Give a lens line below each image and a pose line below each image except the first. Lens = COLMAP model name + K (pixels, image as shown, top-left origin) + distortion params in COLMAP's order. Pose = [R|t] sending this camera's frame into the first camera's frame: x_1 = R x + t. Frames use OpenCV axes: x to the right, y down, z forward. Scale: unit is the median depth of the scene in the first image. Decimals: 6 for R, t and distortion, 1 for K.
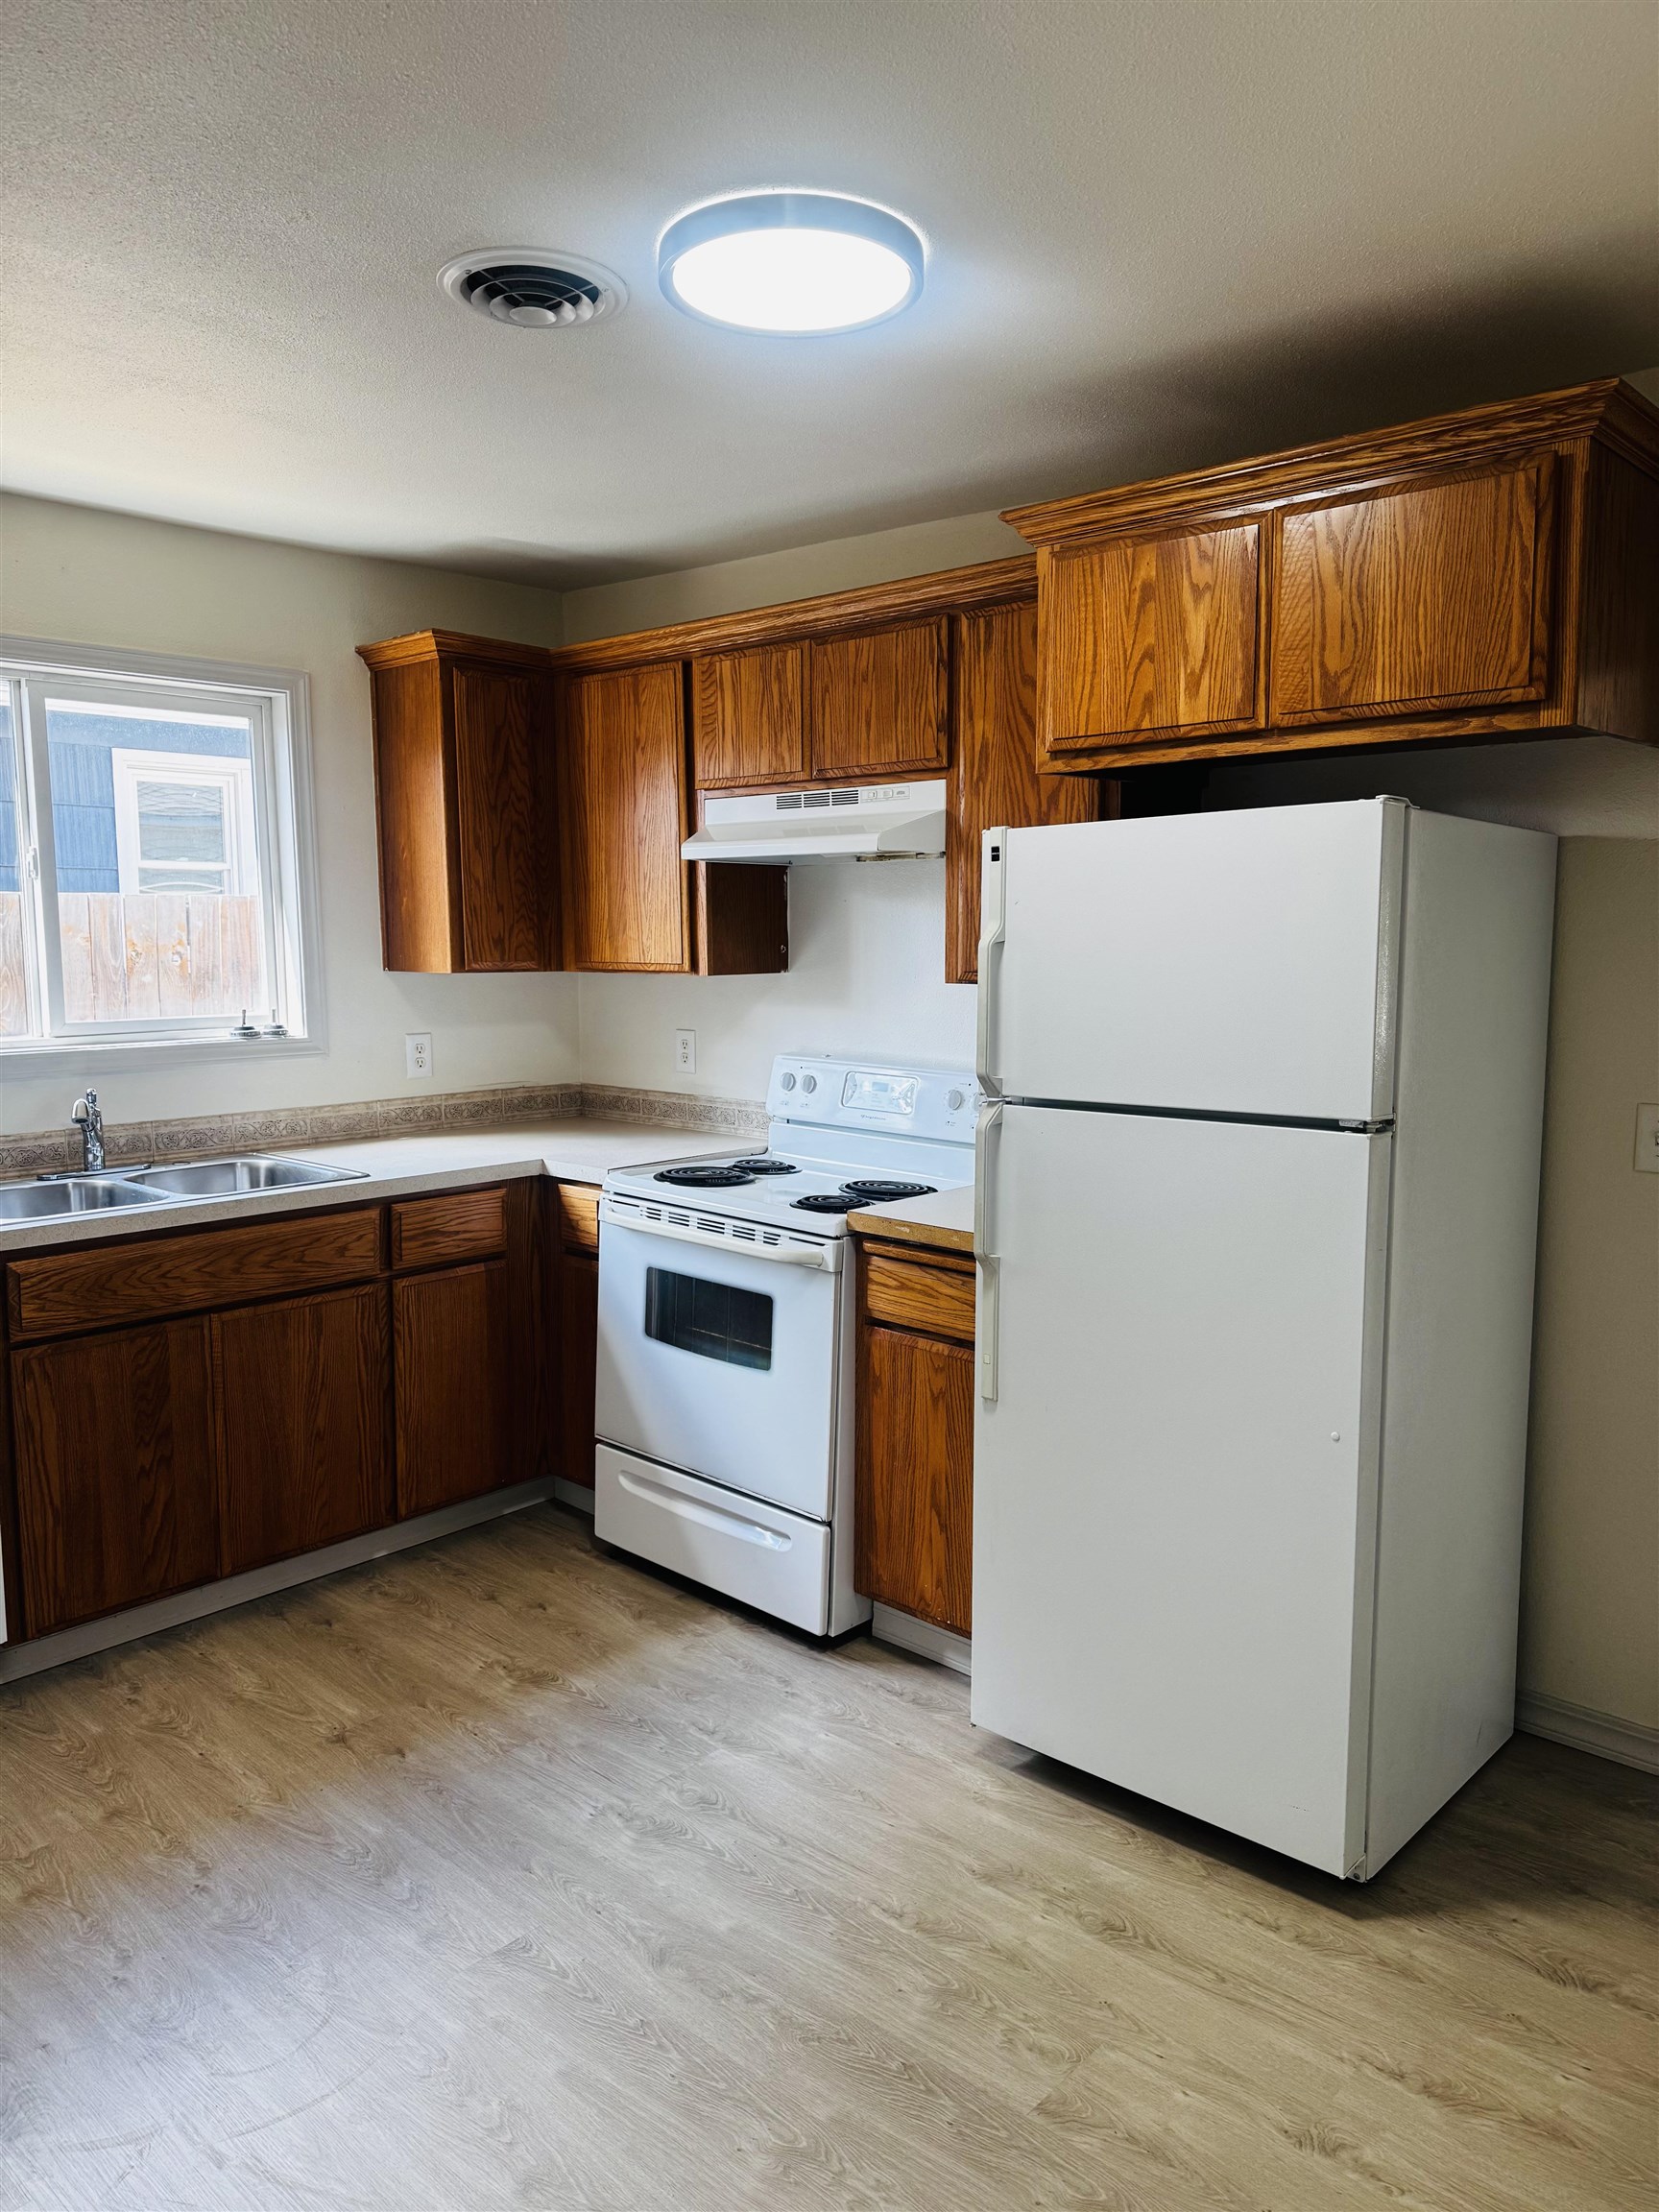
lens RADIAL K [[1525.9, 0, 829.5], [0, 1525.9, 1106.0], [0, 0, 1]] dist [0.163396, -0.341937]
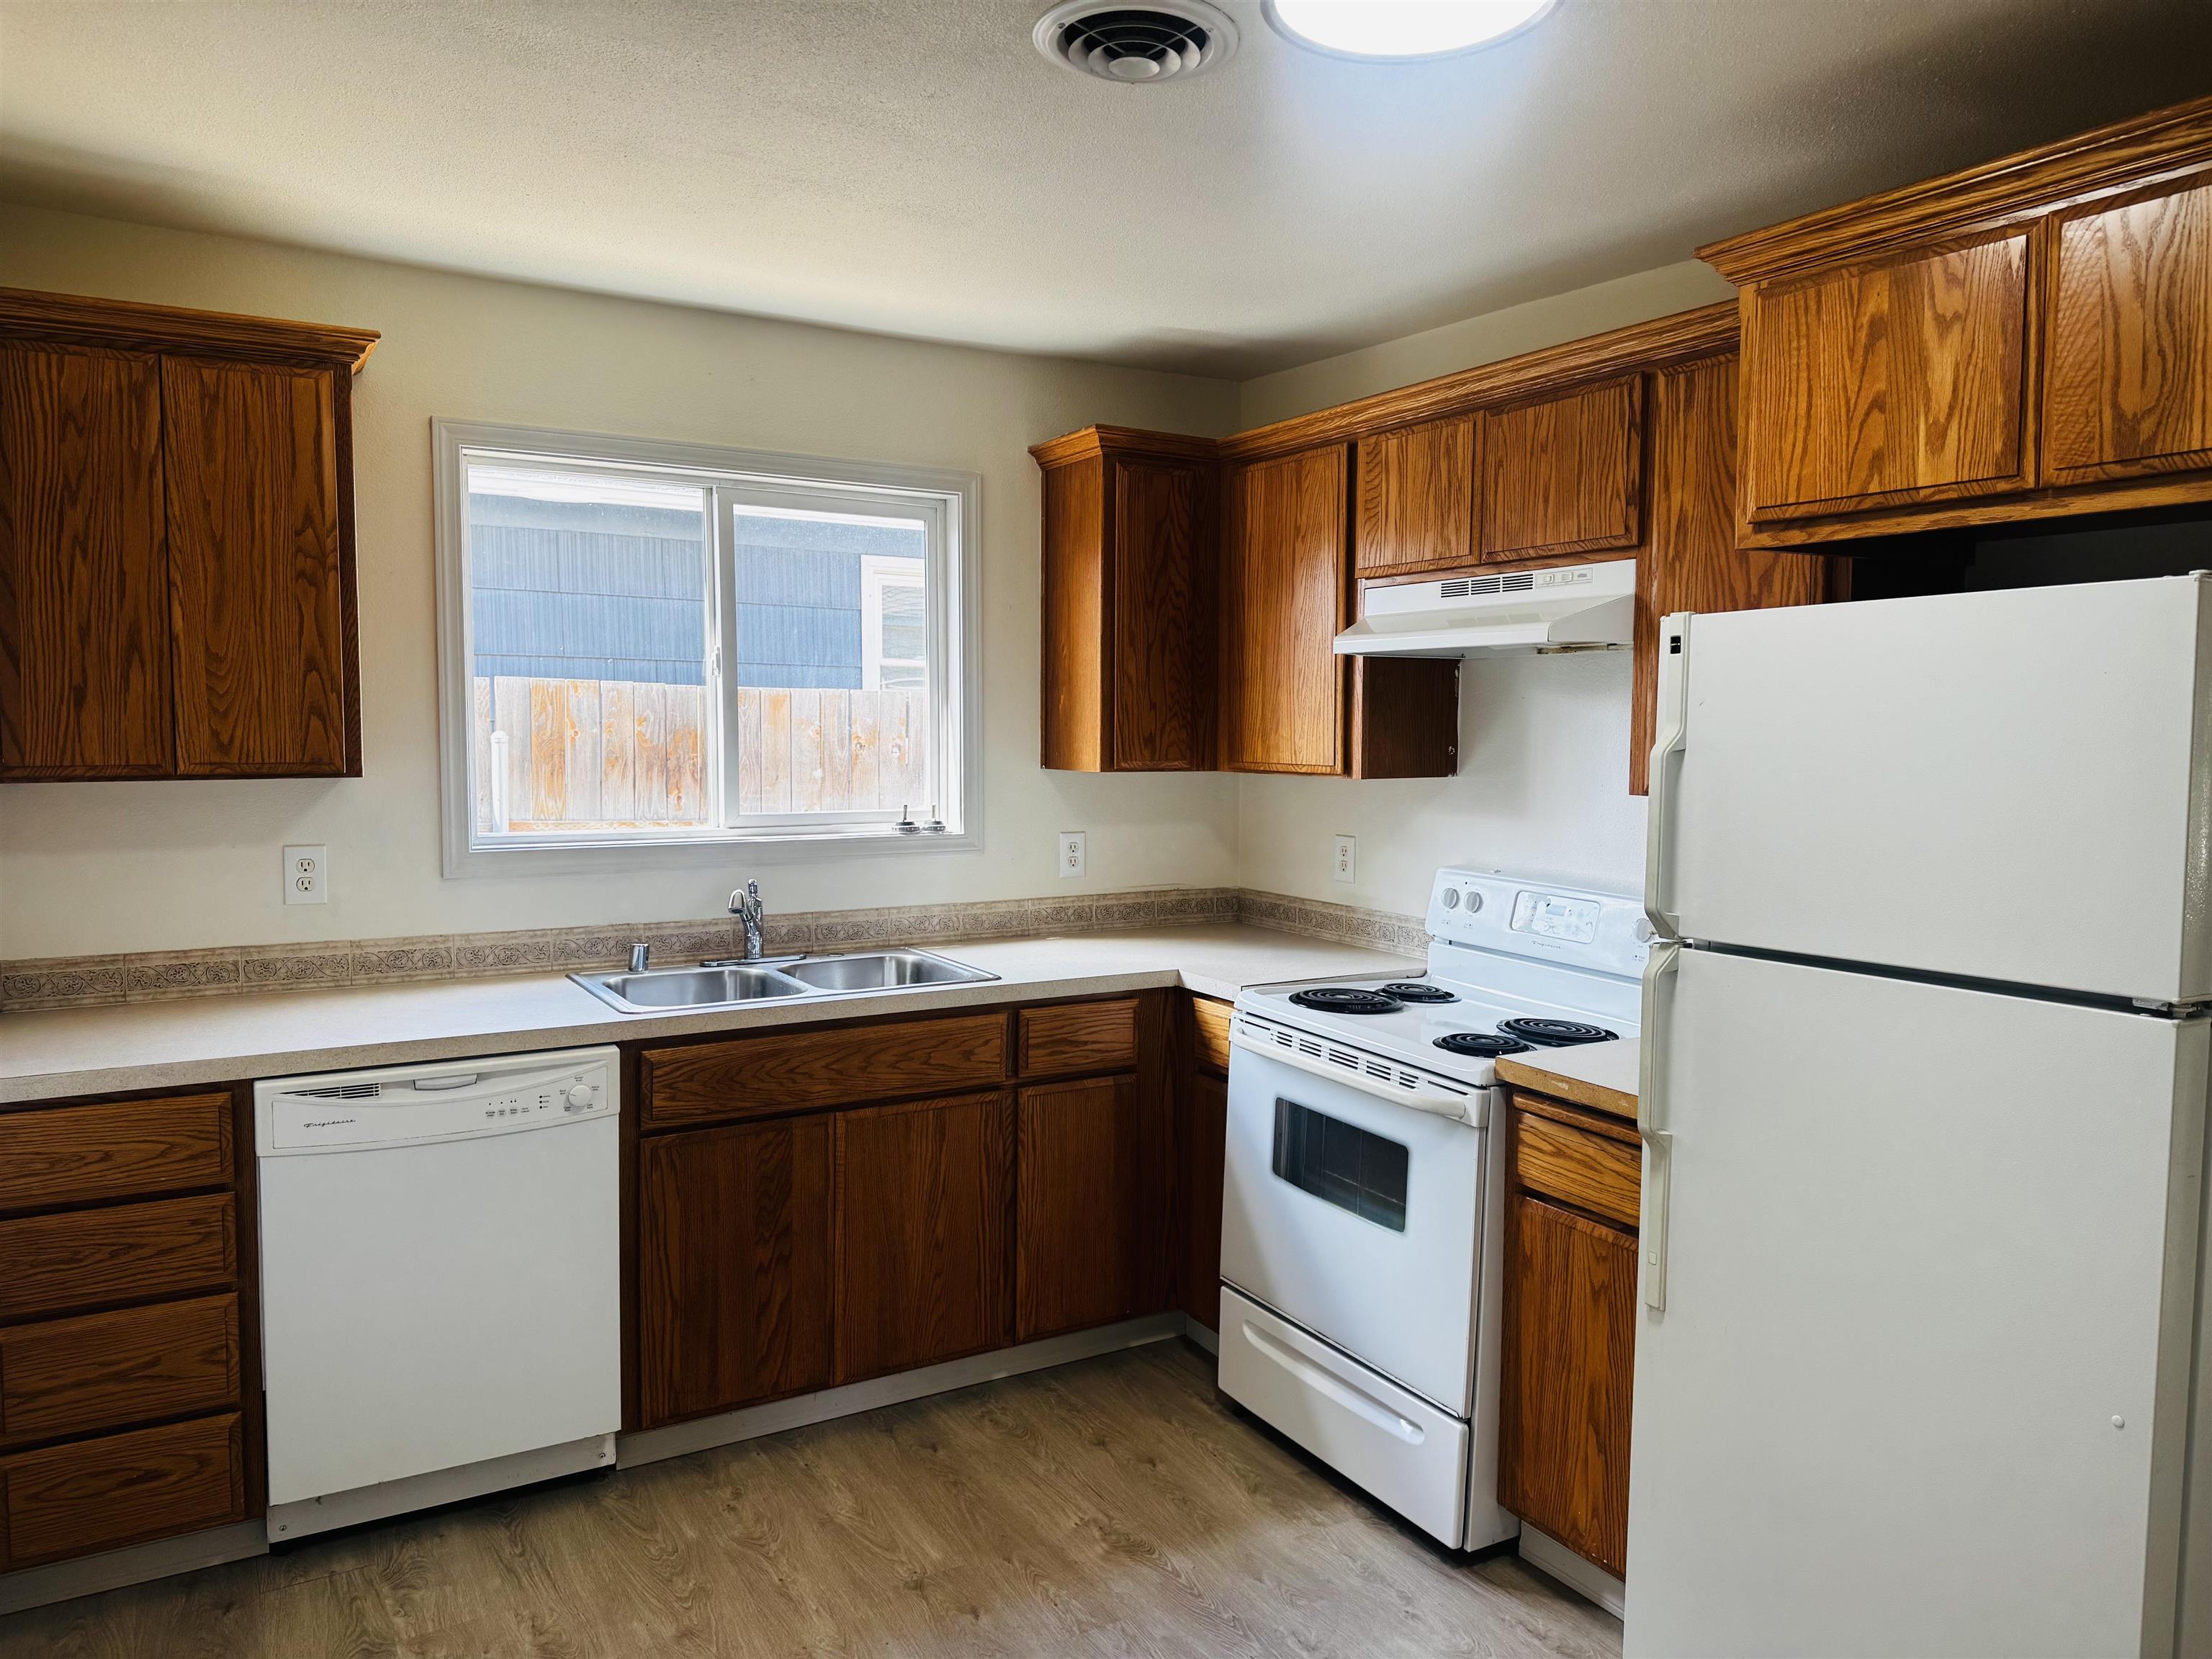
lens RADIAL K [[1525.9, 0, 1115.6], [0, 1525.9, 821.0], [0, 0, 1]] dist [0.163396, -0.341937]
pose [[0.957941, 0.027606, -0.285633, 0.048745], [-0.041770, 0.998175, -0.043613, -0.016331], [0.283908, 0.053709, 0.957346, 0.094564]]
